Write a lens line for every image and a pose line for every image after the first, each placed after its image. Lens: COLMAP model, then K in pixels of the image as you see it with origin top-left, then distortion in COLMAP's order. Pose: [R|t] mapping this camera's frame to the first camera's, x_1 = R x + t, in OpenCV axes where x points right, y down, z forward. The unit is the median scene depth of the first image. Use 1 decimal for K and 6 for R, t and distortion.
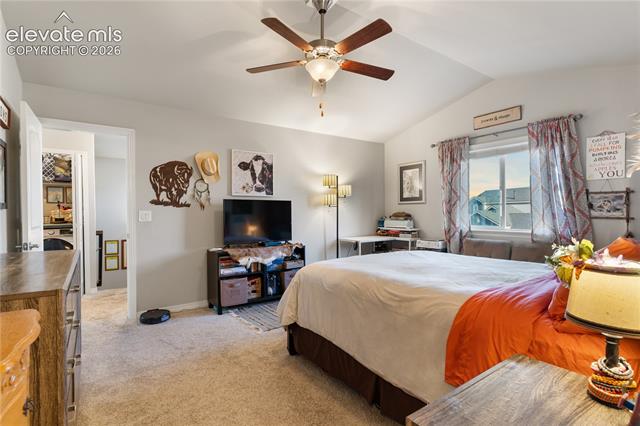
lens RADIAL K [[315.9, 0, 315.5], [0, 315.9, 215.2], [0, 0, 1]] dist [0.000589, 0.001543]
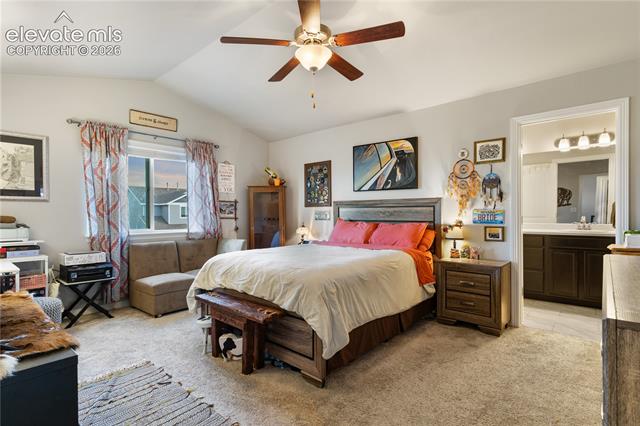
lens RADIAL K [[319.9, 0, 316.8], [0, 319.9, 215.3], [0, 0, 1]] dist [0.001445, 0.000644]
pose [[-0.235510, 0.001389, 0.971871, -0.600666], [0.012640, 0.999919, 0.001634, -0.002061], [-0.971790, 0.012669, -0.235509, 0.826337]]
